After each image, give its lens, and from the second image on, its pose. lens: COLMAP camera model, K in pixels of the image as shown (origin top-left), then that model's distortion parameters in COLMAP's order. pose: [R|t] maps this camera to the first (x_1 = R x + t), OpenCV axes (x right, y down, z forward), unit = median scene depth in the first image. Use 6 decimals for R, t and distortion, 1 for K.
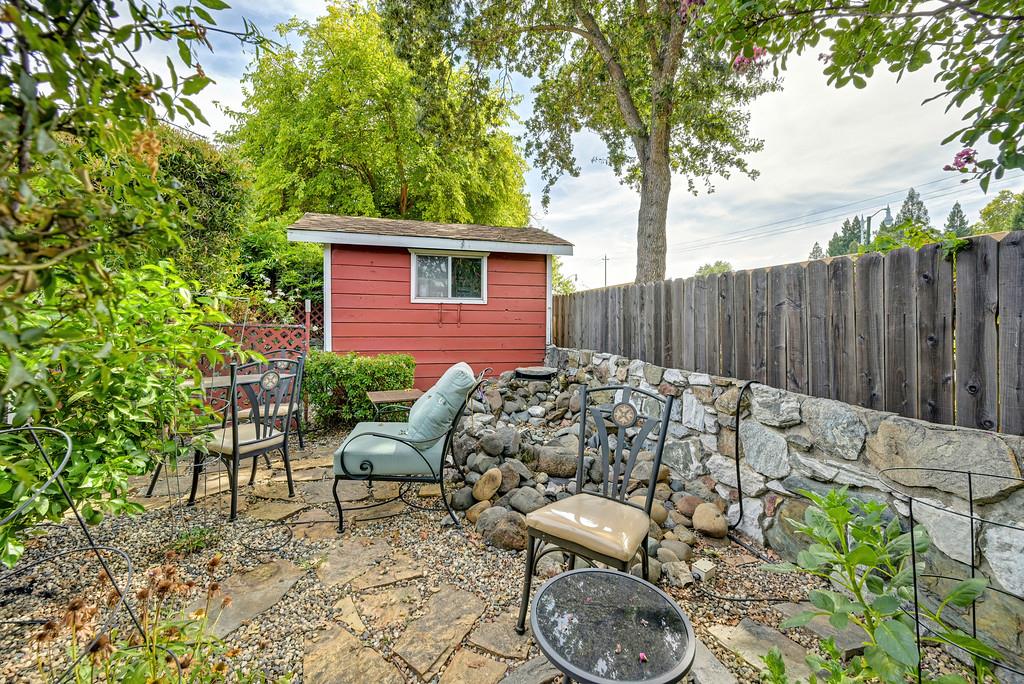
lens RADIAL K [[405.9, 0, 513.5], [0, 405.9, 320.5], [0, 0, 1]] dist [0.000767, -0.001149]
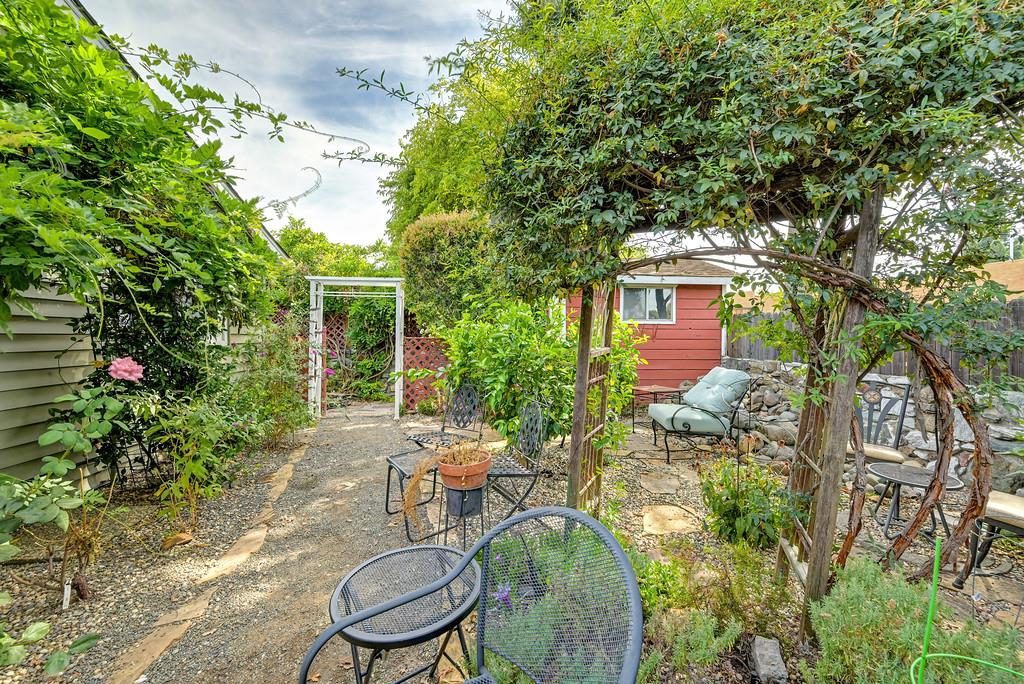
lens RADIAL K [[405.9, 0, 512.9], [0, 405.9, 336.5], [0, 0, 1]] dist [0.000767, -0.001149]
pose [[0.986299, 0.002063, -0.164954, -0.472206], [-0.000144, 0.999932, 0.011644, -0.020656], [0.164967, -0.011461, 0.986233, -0.470288]]
